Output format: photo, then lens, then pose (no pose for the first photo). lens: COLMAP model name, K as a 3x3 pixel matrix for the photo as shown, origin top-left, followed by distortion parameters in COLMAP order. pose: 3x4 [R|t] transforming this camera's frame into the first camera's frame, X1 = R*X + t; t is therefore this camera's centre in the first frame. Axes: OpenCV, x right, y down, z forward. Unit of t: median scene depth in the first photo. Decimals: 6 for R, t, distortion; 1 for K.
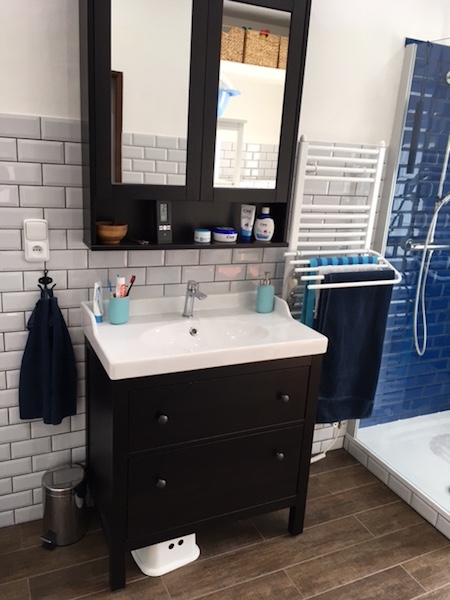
lens RADIAL K [[515.7, 0, 227.3], [0, 515.7, 295.7], [0, 0, 1]] dist [0.035447, 0.003100]
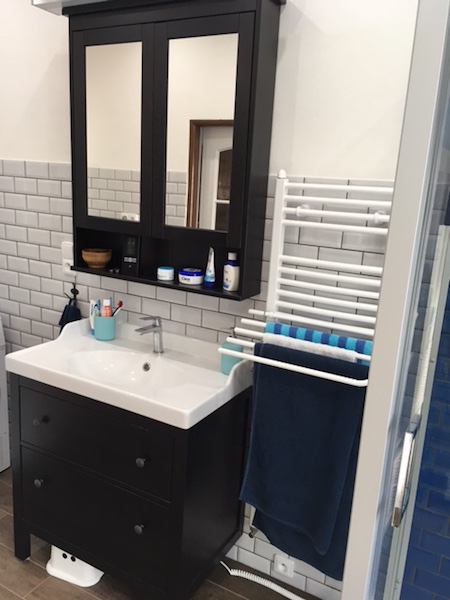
lens RADIAL K [[512.6, 0, 225.0], [0, 512.6, 300.0], [0, 0, 1]] dist [0.084066, -0.122267]
pose [[0.577160, 0.153718, -0.802033, 0.766354], [-0.246439, 0.969122, 0.008399, -0.097215], [0.778559, 0.192804, 0.597220, 0.480916]]
